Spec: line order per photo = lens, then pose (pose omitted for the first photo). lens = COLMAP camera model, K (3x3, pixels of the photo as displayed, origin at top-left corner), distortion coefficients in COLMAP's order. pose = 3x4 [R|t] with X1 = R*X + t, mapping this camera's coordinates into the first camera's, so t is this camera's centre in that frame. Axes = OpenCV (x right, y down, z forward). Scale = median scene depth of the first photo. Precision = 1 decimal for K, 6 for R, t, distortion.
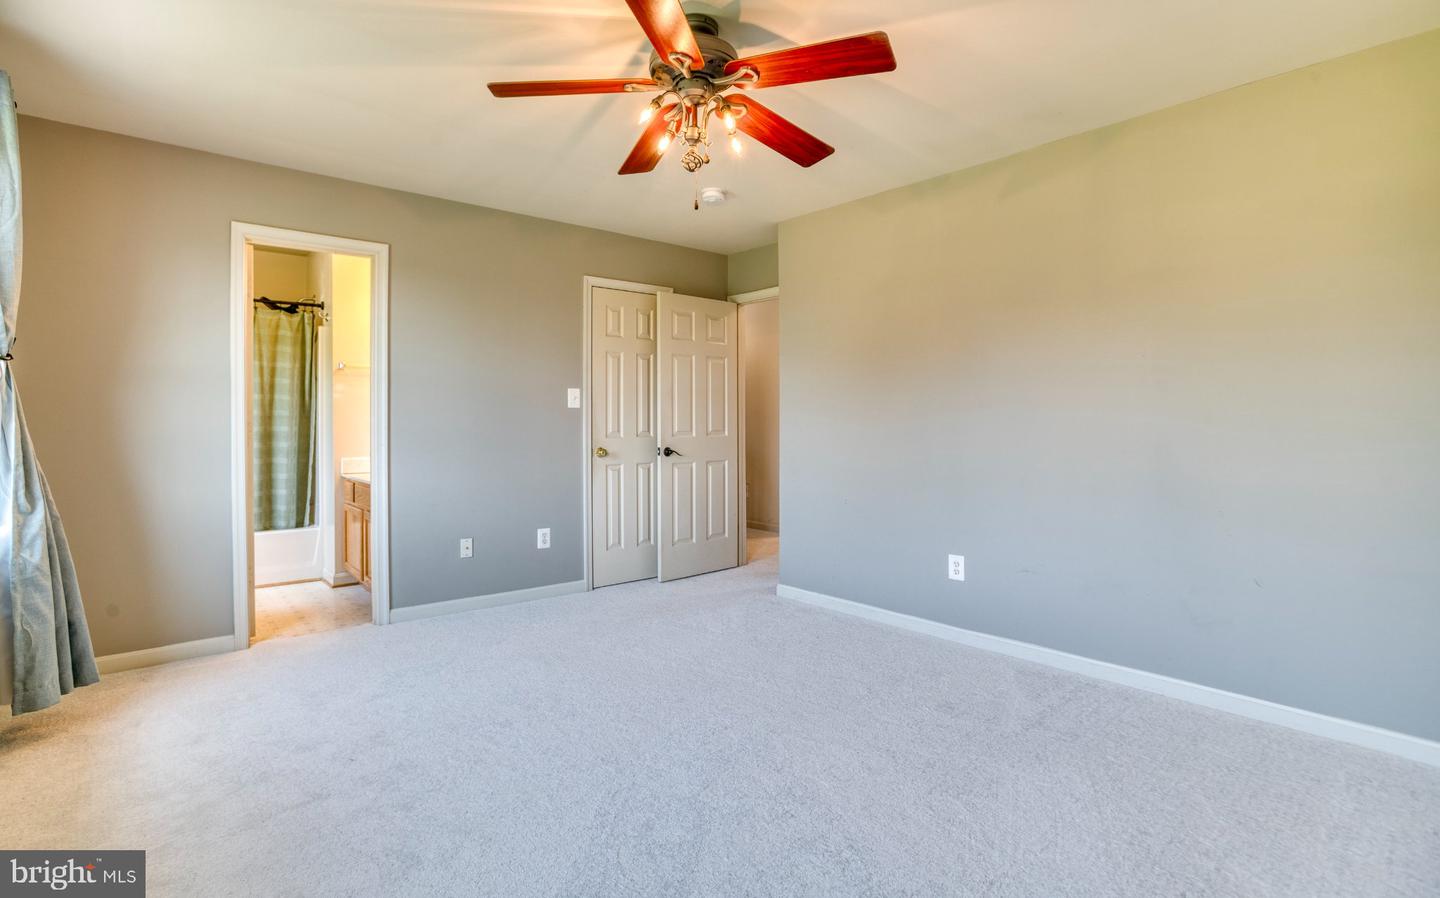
lens RADIAL K [[689.0, 0, 720.0], [0, 689.0, 449.0], [0, 0, 1]] dist [-0.001033, 0.000206]
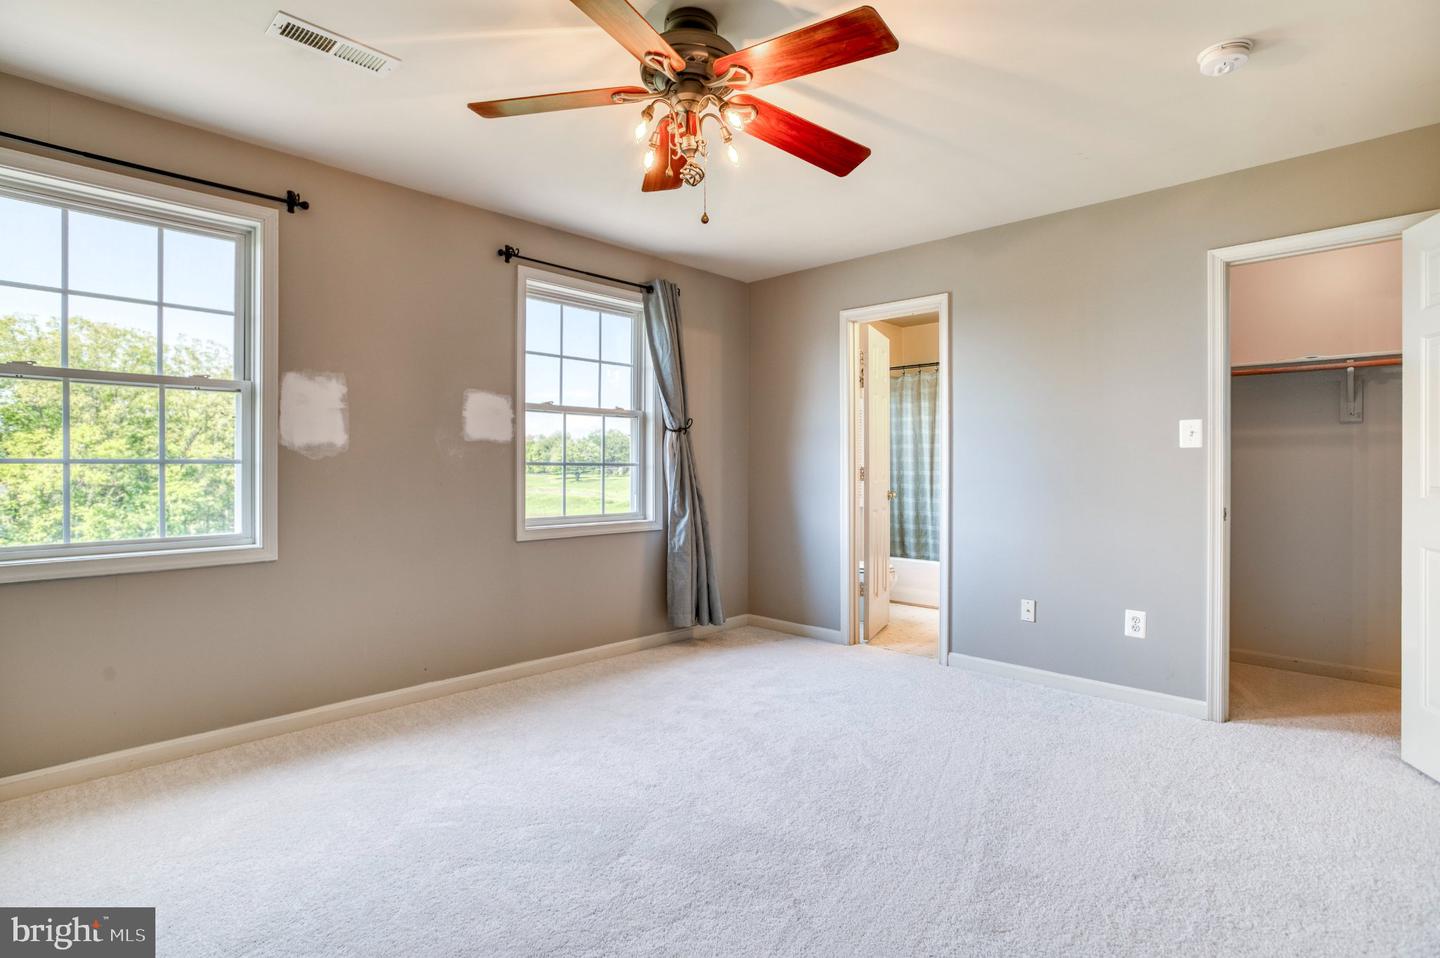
lens RADIAL K [[674.1, 0, 720.8], [0, 674.1, 465.5], [0, 0, 1]] dist [-0.056692, 0.027266]
pose [[0.119520, -0.003372, -0.992826, 0.465760], [-0.040790, 0.999133, -0.008304, -0.019878], [0.991994, 0.041490, 0.119279, 0.541683]]
